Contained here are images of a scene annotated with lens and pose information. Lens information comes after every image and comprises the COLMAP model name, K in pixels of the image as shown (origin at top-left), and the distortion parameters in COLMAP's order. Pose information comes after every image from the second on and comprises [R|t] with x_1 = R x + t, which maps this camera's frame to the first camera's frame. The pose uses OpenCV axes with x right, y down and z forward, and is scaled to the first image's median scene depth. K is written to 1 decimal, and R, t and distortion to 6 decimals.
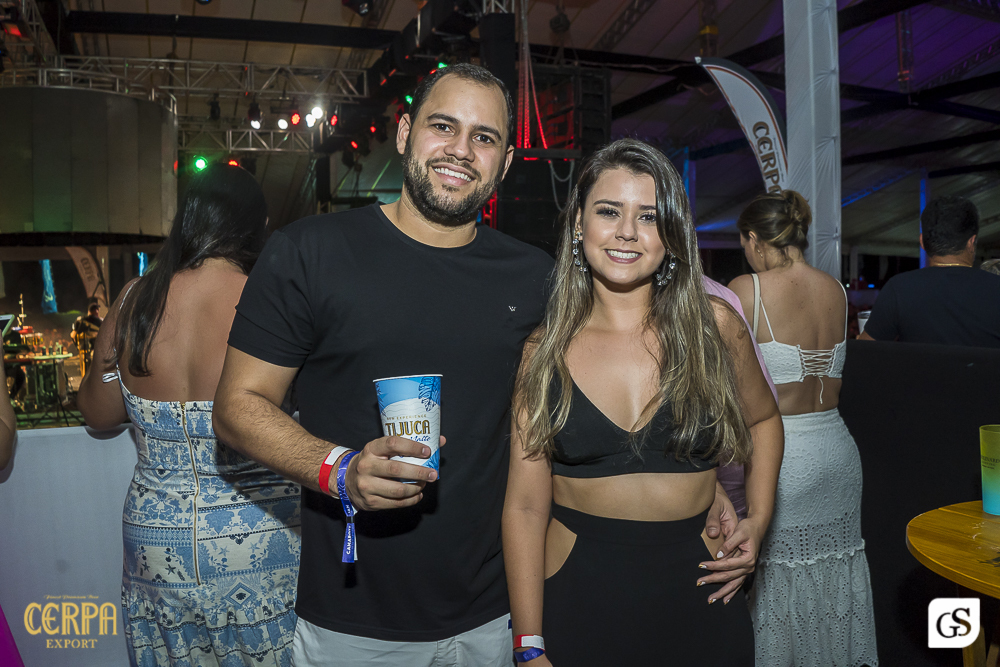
lens RADIAL K [[816.2, 0, 500.3], [0, 816.2, 309.7], [0, 0, 1]] dist [-0.141977, 0.019210]
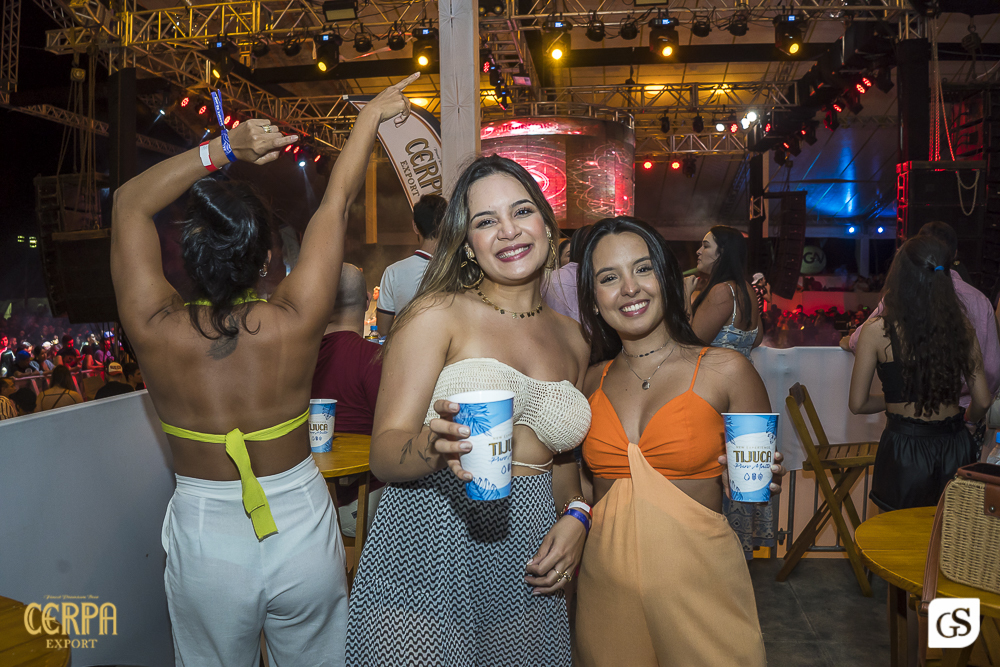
lens RADIAL K [[816.2, 0, 500.3], [0, 816.2, 309.7], [0, 0, 1]] dist [-0.141977, 0.019210]
pose [[0.869689, 0.034666, -0.492381, 0.028949], [-0.024627, 0.999336, 0.026859, -0.000728], [0.492985, -0.011233, 0.869965, -0.173587]]
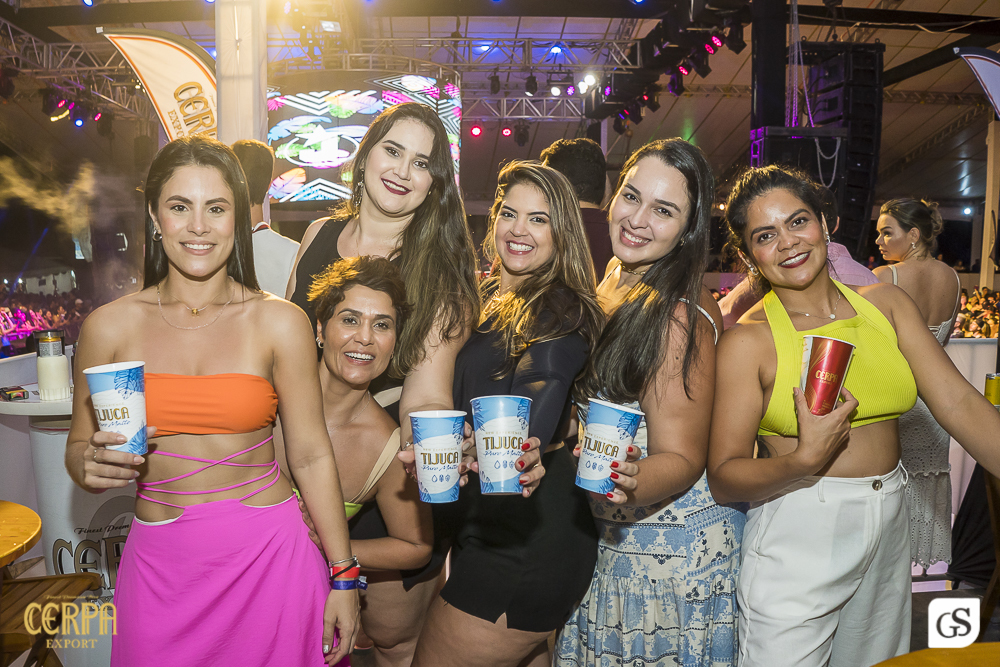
lens RADIAL K [[874.7, 0, 470.1], [0, 874.7, 330.4], [0, 0, 1]] dist [-0.132910, 0.005292]
pose [[0.940559, 0.048684, -0.336122, 0.014176], [-0.027425, 0.997328, 0.067712, -0.000680], [0.338520, -0.054469, 0.939381, -0.115973]]
